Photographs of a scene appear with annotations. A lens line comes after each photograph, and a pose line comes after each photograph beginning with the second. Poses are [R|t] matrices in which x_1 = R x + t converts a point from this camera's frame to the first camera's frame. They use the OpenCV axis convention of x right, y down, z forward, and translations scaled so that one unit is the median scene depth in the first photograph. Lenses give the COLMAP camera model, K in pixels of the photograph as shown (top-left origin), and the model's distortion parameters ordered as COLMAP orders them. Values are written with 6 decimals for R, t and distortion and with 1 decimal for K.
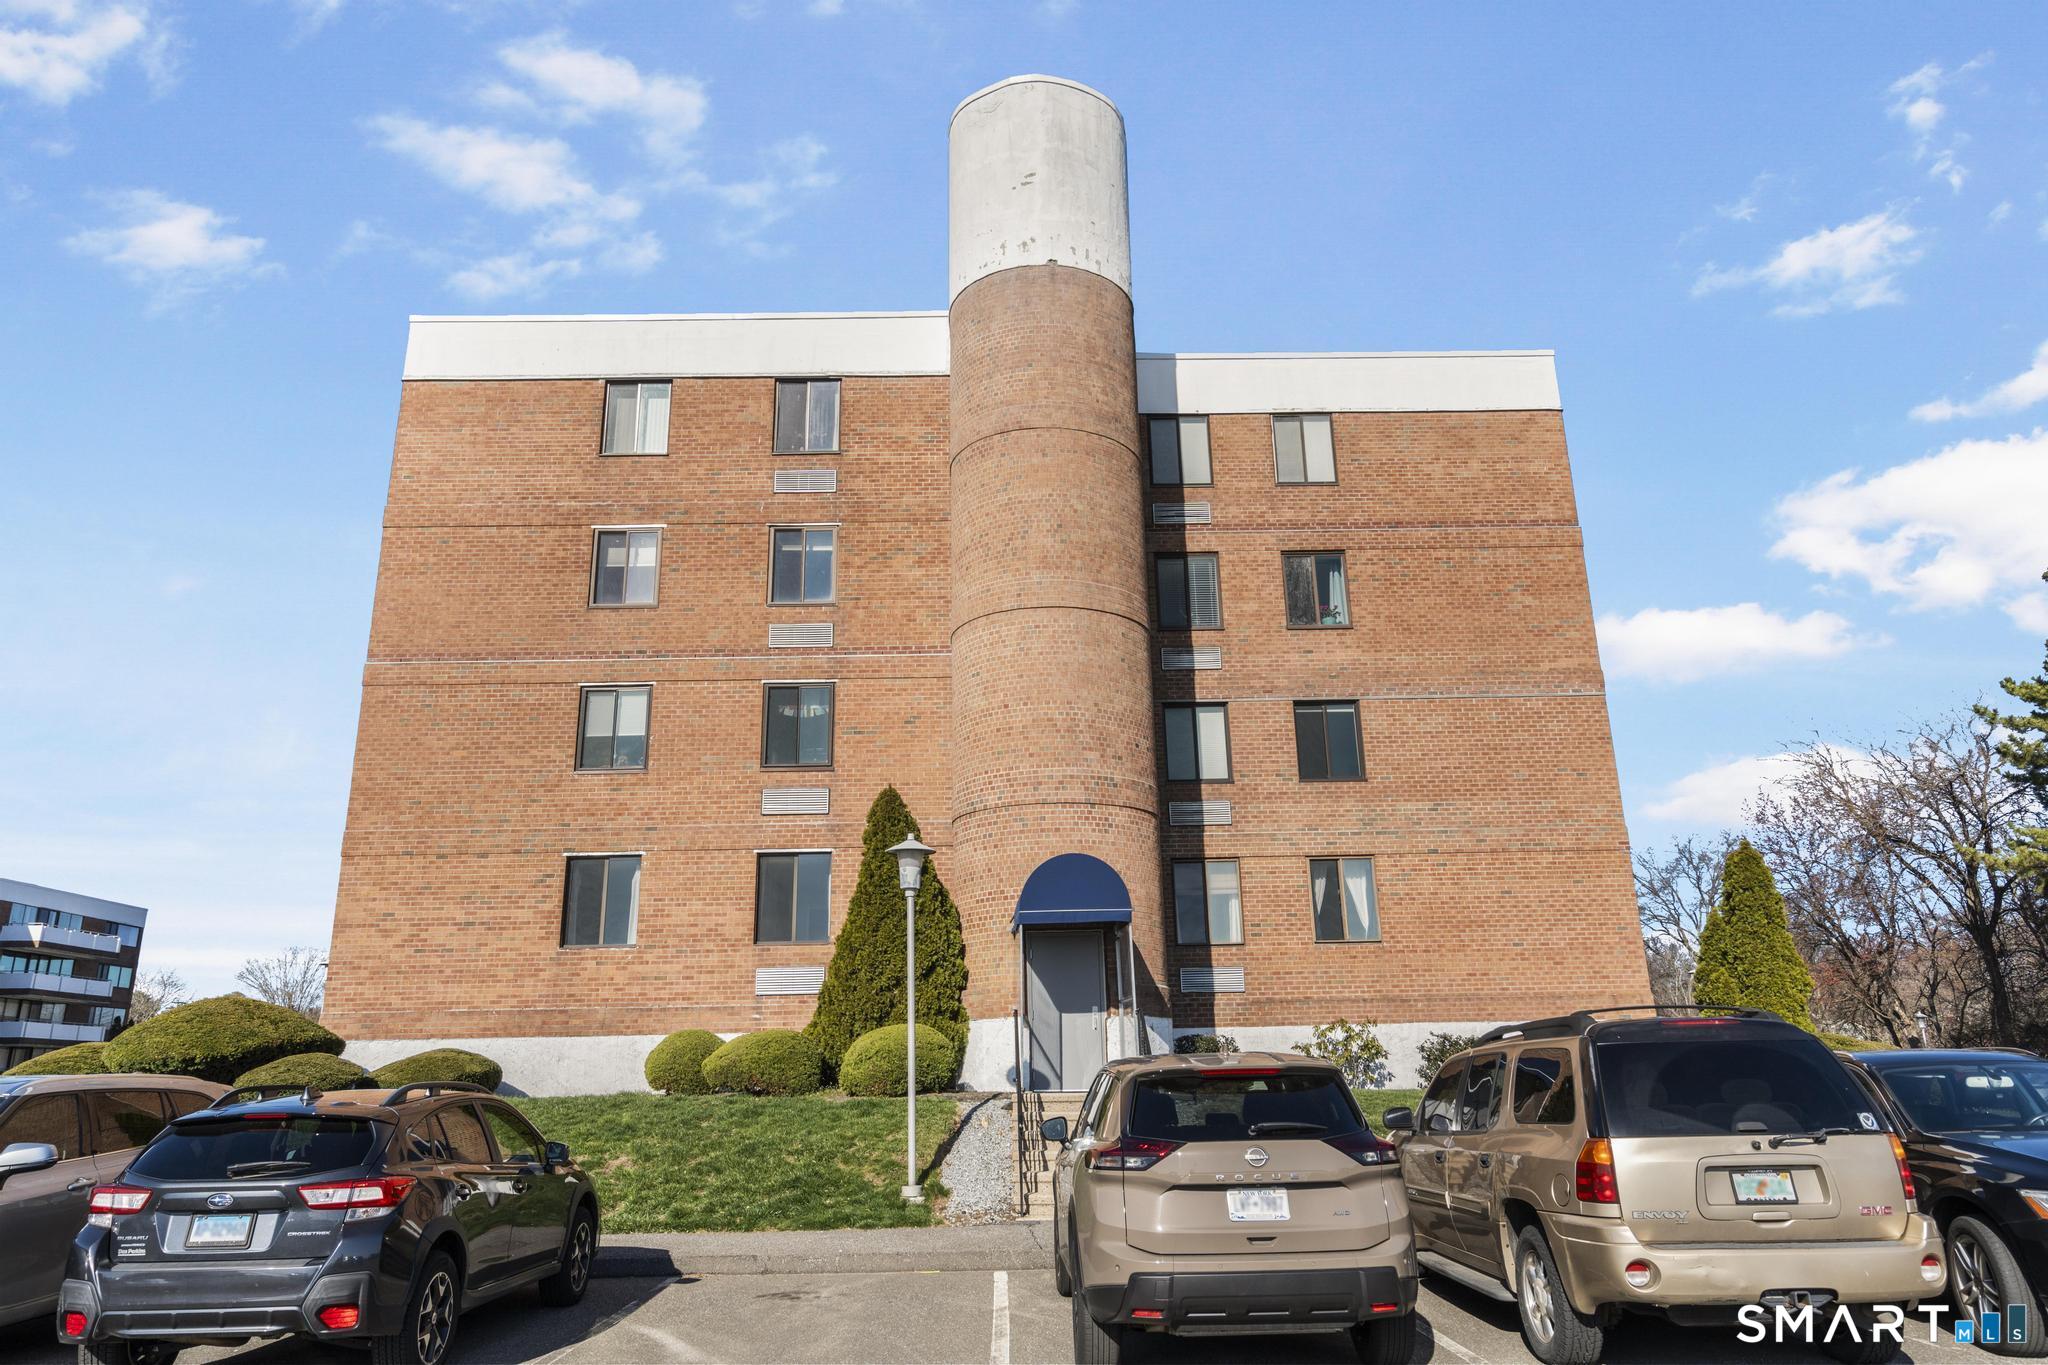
lens RADIAL K [[1347.7, 0, 1015.0], [0, 1347.7, 680.0], [0, 0, 1]] dist [0.003824, 0.001298]
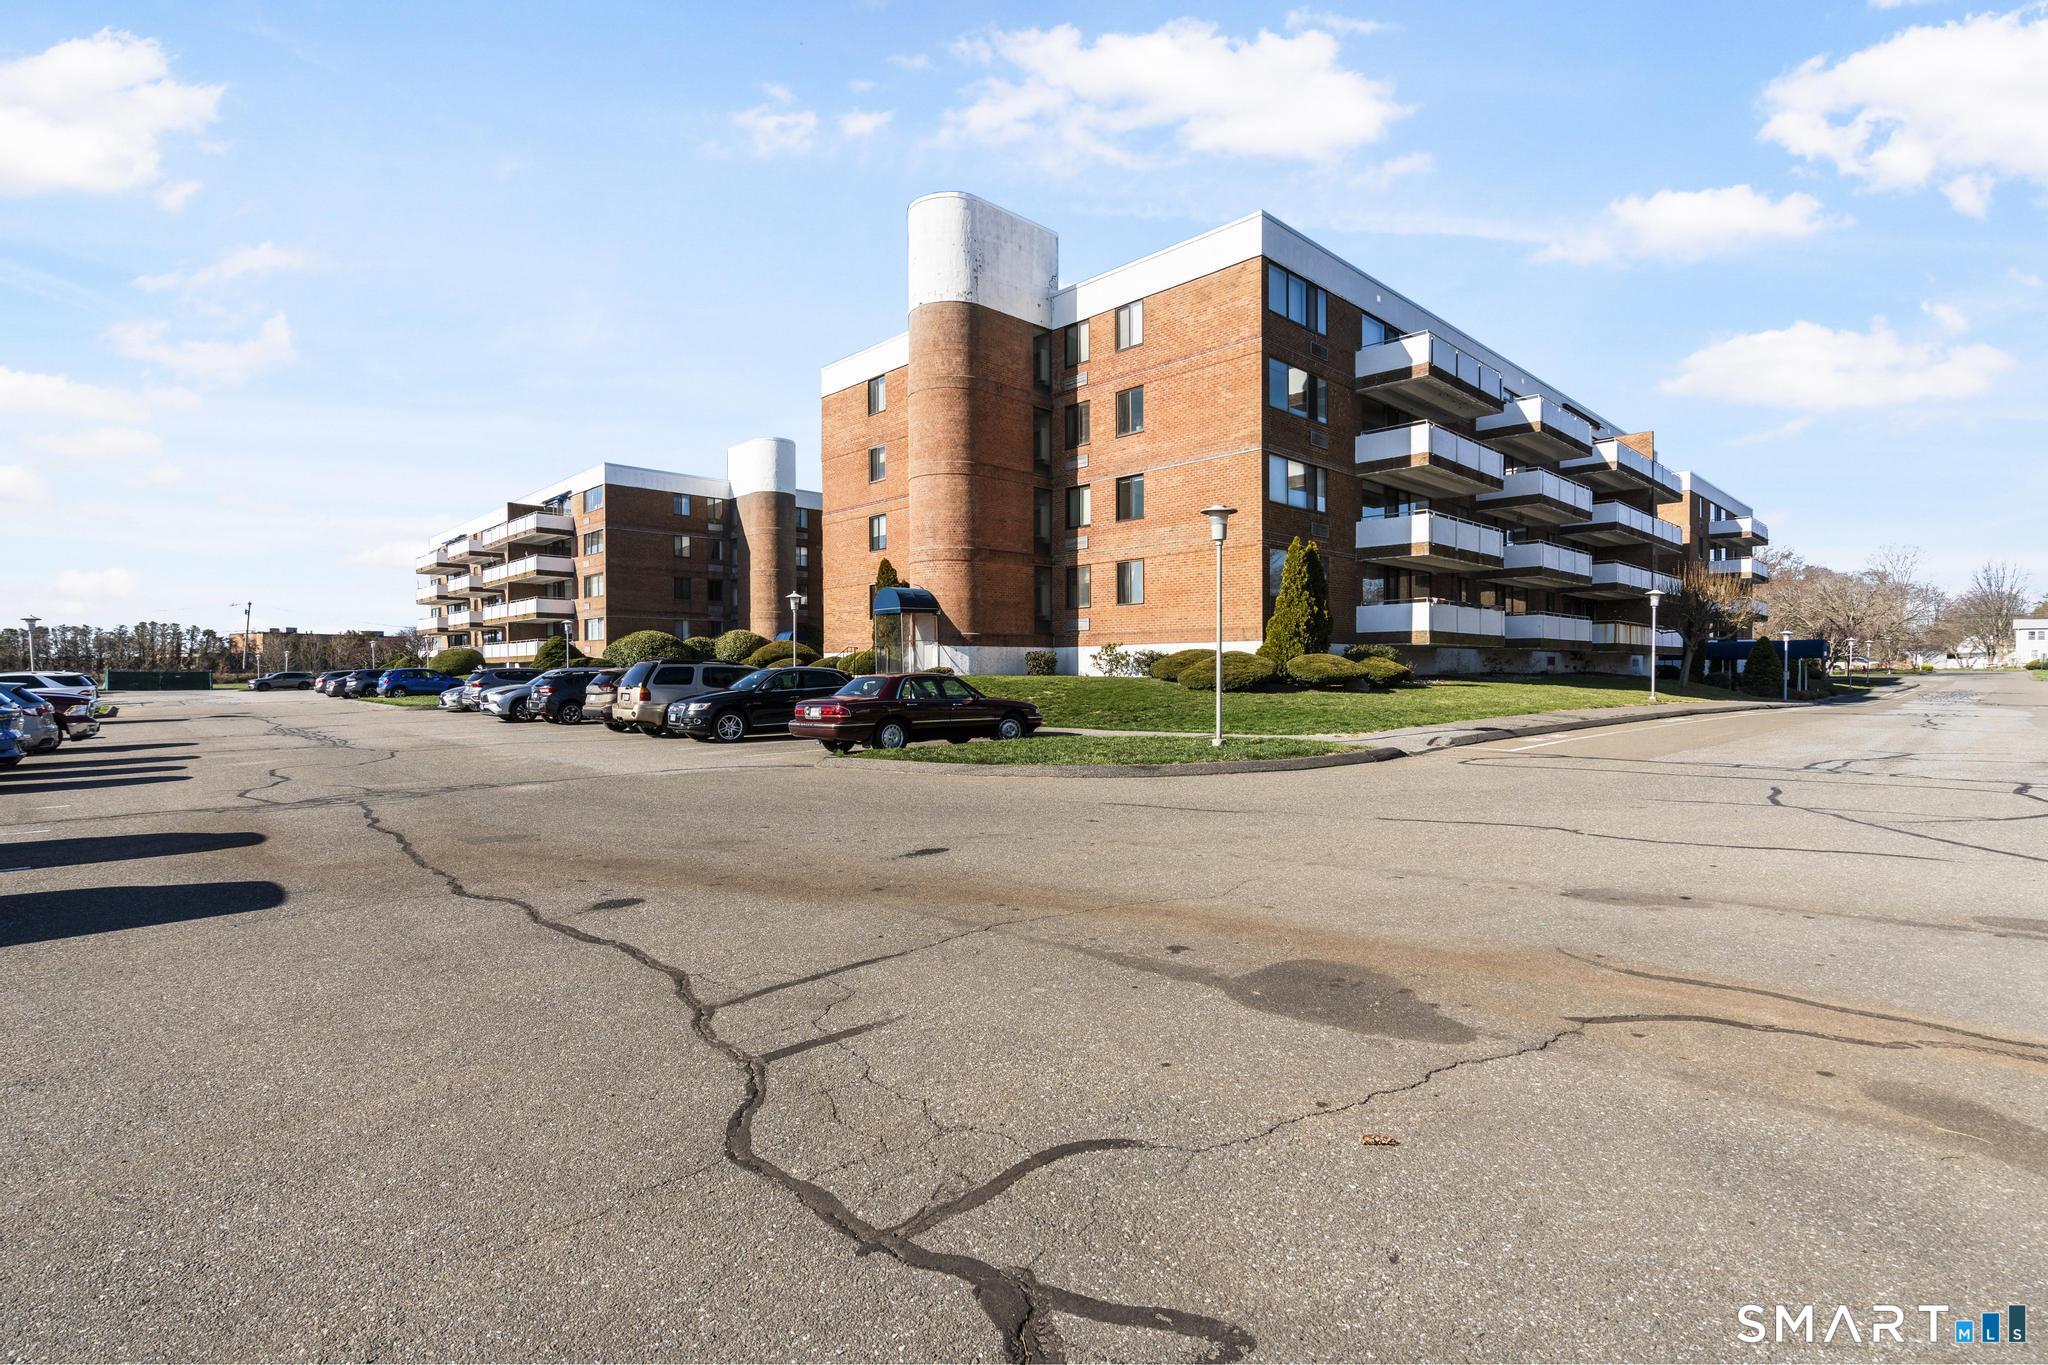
lens RADIAL K [[947.5, 0, 1023.9], [0, 947.5, 678.6], [0, 0, 1]] dist [0.002401, 0.002259]
pose [[0.686265, 0.021139, -0.727045, 1.078008], [0.202830, 0.954364, 0.219202, -0.033791], [0.698499, -0.297897, 0.650659, -0.034726]]
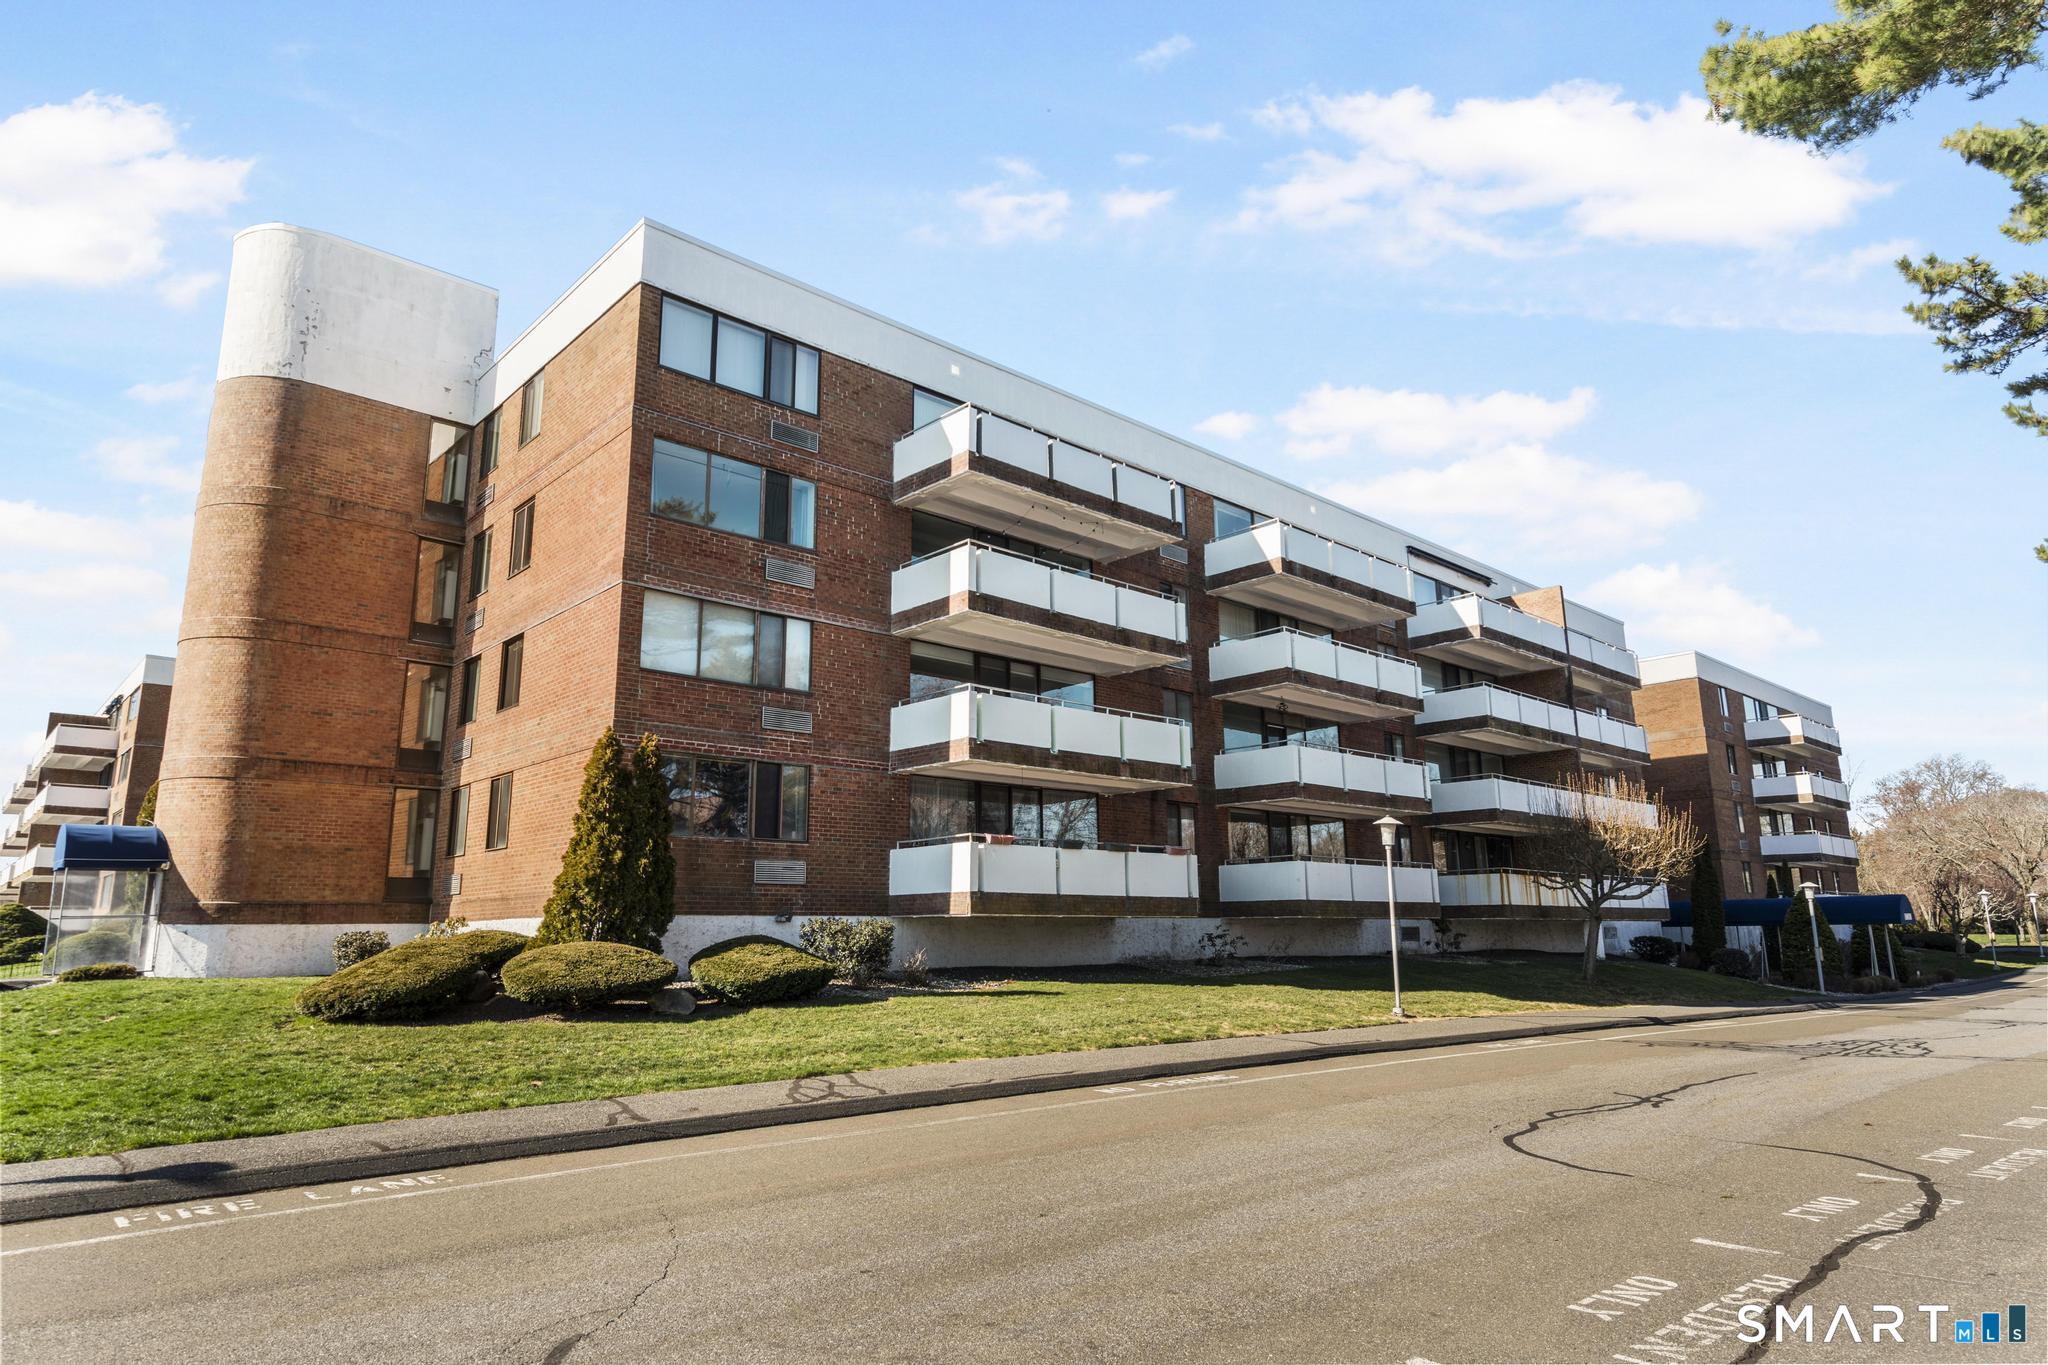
lens RADIAL K [[1200.0, 0, 1019.2], [0, 1200.0, 693.3], [0, 0, 1]] dist [0.009533, 0.001248]
pose [[0.669856, -0.135772, -0.729971, 1.236266], [0.213692, 0.976795, 0.014414, 0.135805], [0.711075, -0.165645, 0.683326, 0.598846]]
